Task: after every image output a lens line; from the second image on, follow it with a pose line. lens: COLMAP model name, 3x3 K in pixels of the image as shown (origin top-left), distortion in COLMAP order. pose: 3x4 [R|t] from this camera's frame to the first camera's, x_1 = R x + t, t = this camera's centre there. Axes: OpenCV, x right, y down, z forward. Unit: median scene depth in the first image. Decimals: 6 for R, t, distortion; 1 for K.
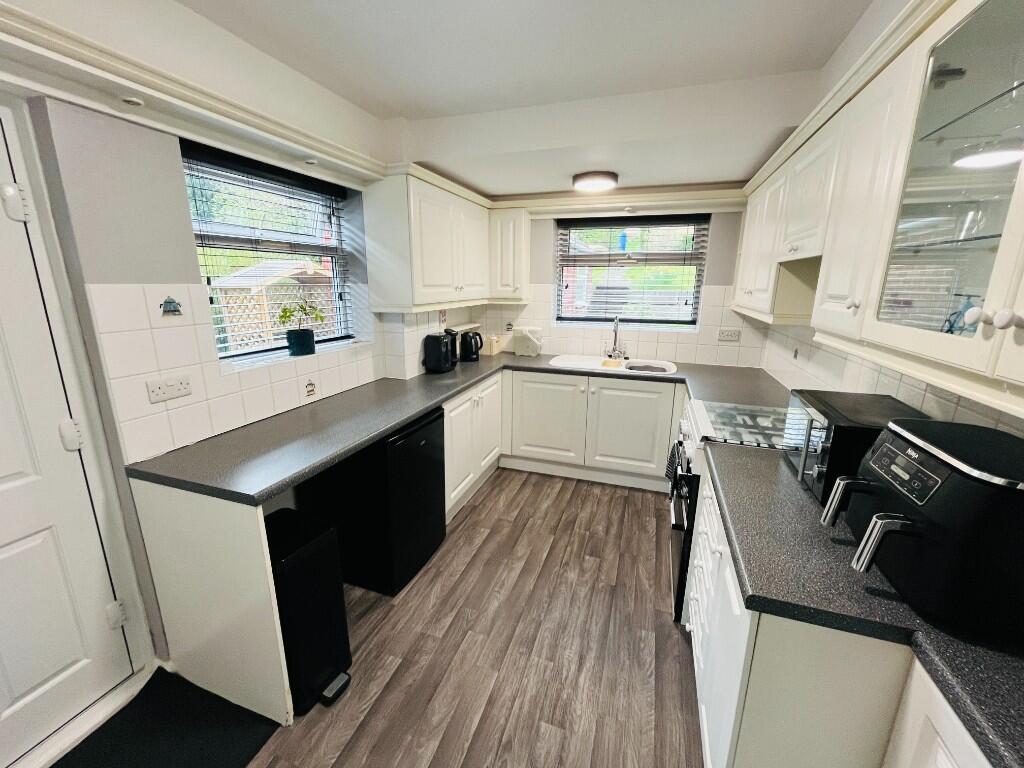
lens RADIAL K [[416.1, 0, 510.3], [0, 416.1, 383.6], [0, 0, 1]] dist [-0.001598, -0.000808]
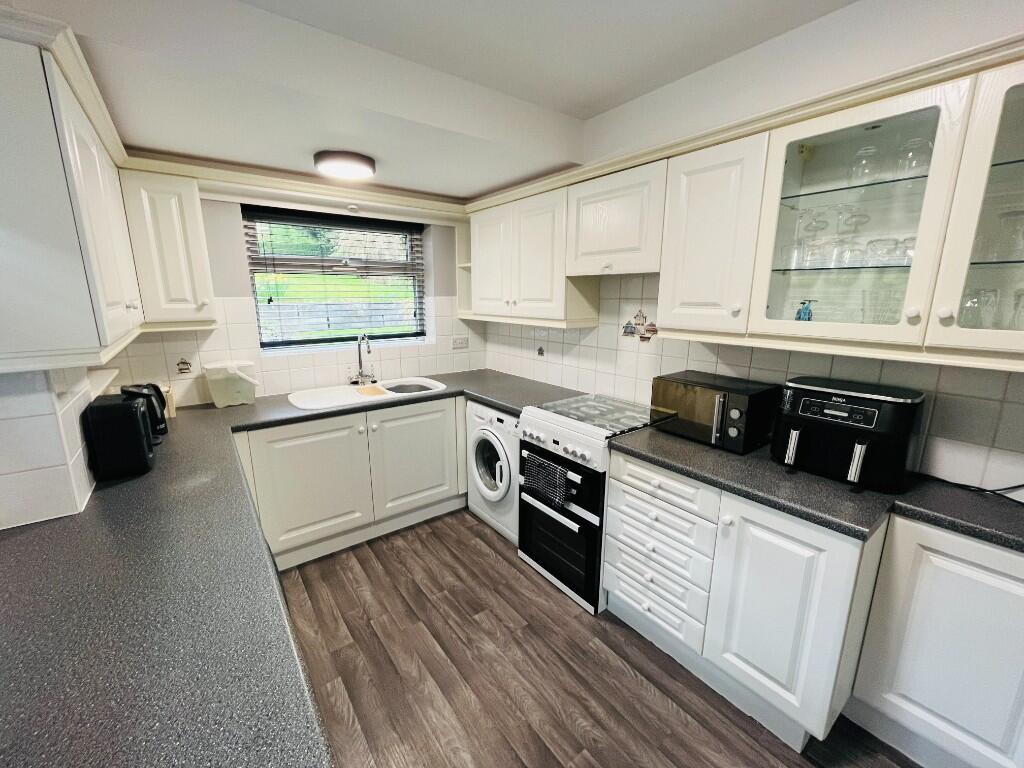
lens RADIAL K [[416.1, 0, 510.3], [0, 416.1, 383.6], [0, 0, 1]] dist [-0.001598, -0.000808]
pose [[0.558901, -0.181438, 0.809142, -0.284931], [0.200388, 0.976401, 0.080529, -0.076675], [-0.804658, 0.117135, 0.582070, 0.301188]]
